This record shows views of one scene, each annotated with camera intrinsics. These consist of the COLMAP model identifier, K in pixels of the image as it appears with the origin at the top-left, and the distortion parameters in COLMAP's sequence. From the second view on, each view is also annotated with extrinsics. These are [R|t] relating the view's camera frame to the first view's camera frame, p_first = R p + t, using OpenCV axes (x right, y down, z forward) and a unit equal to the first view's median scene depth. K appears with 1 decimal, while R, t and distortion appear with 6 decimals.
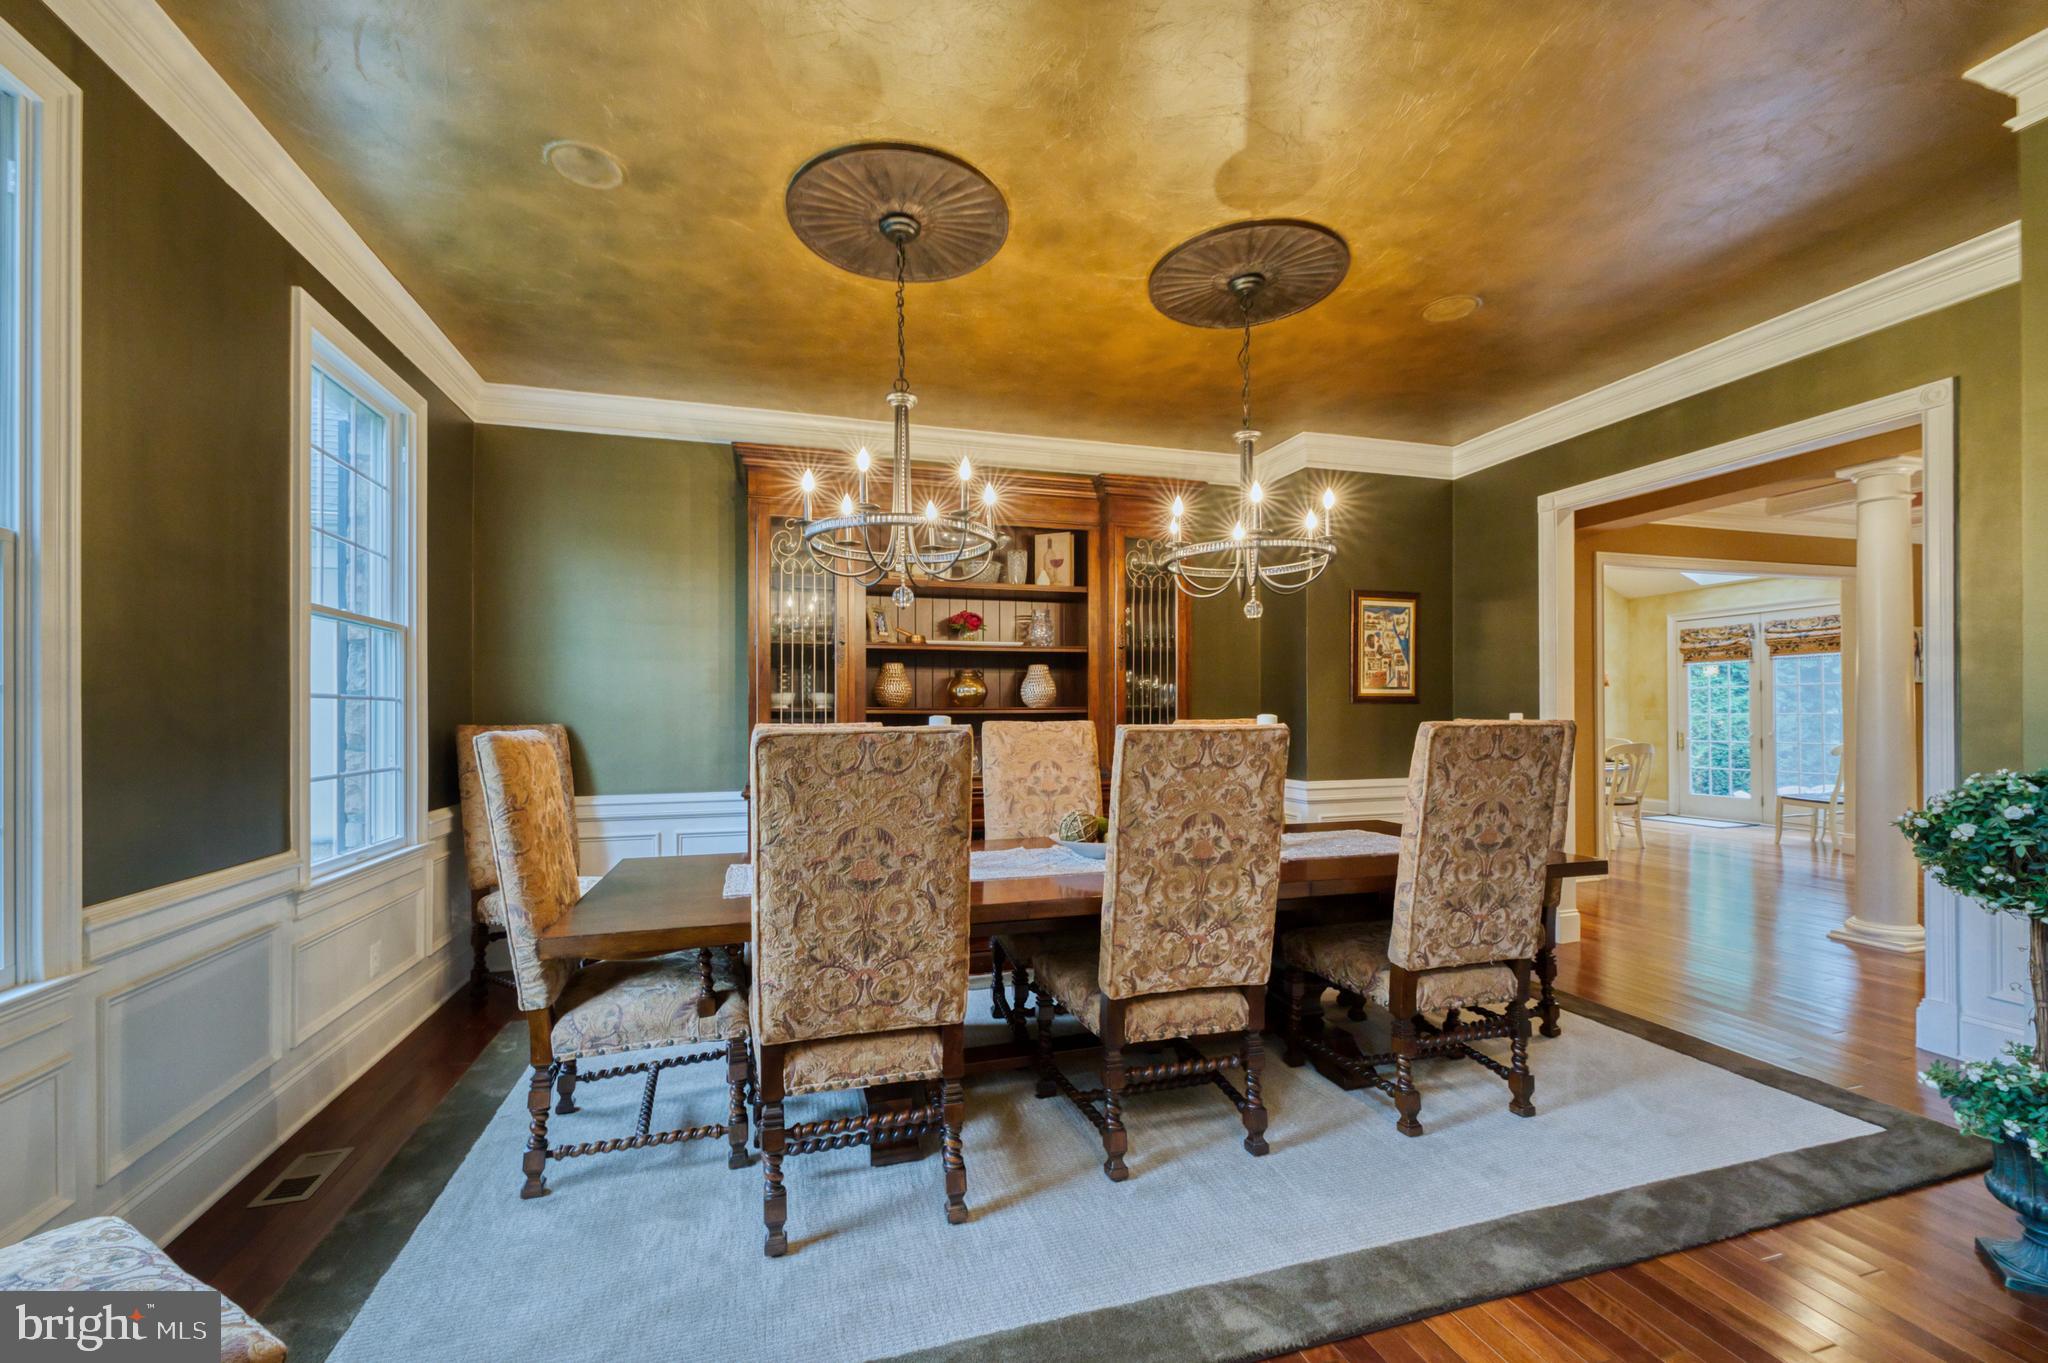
lens RADIAL K [[802.8, 0, 1024.8], [0, 802.8, 708.4], [0, 0, 1]] dist [0.000764, 0.000033]
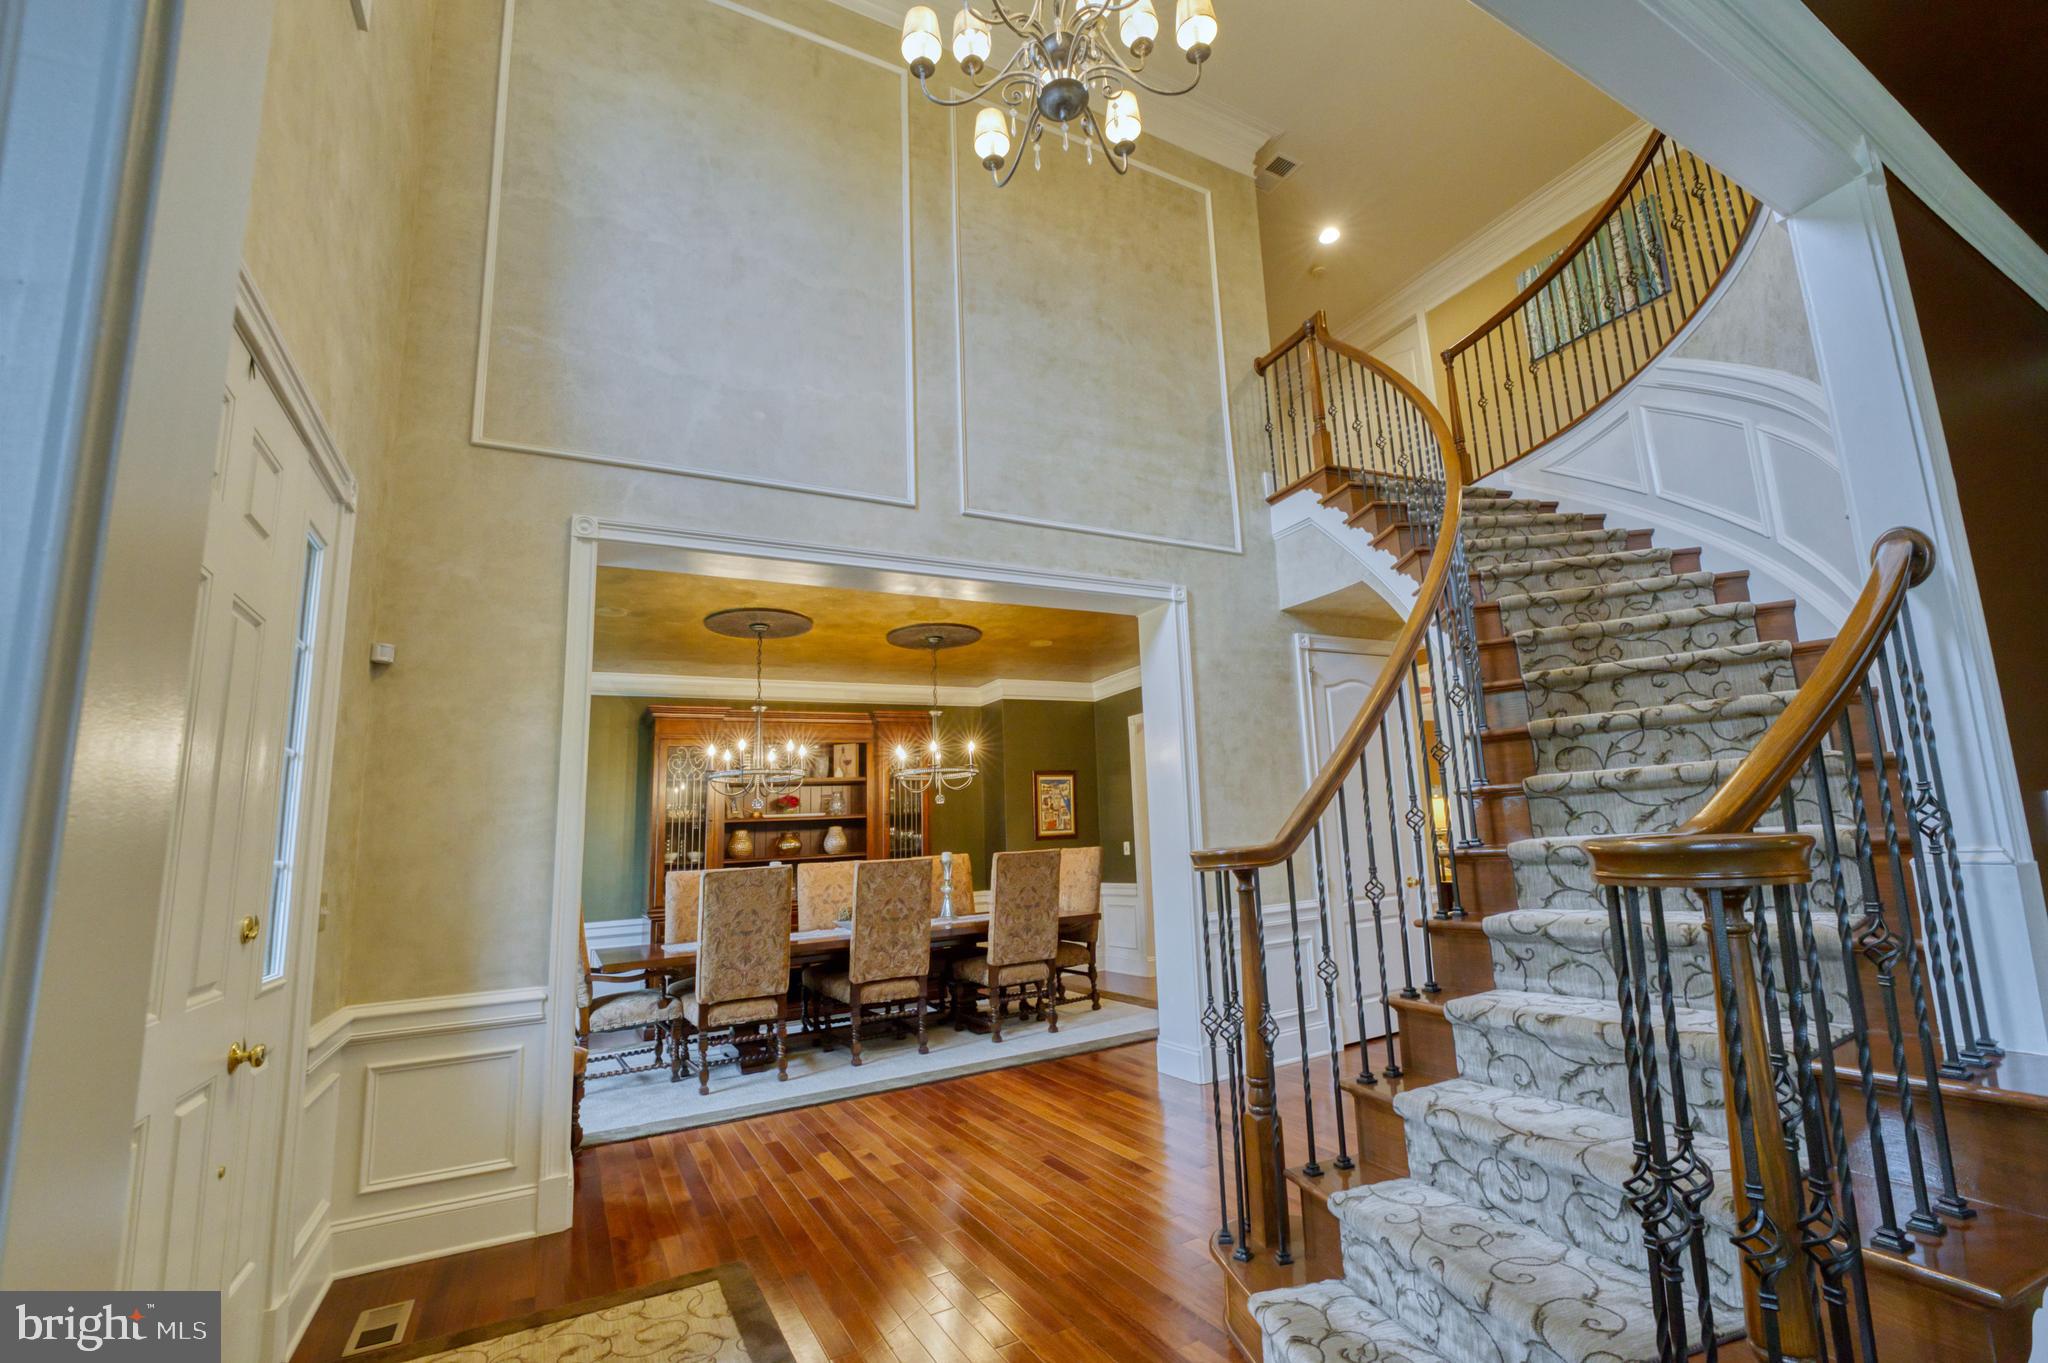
lens RADIAL K [[890.9, 0, 1082.1], [0, 890.9, 663.4], [0, 0, 1]] dist [-0.000405, -0.000007]
pose [[0.969059, -0.000426, 0.246830, 0.073756], [0.049431, 0.980075, -0.192378, -0.008693], [-0.241830, 0.198626, 0.949772, -1.172045]]
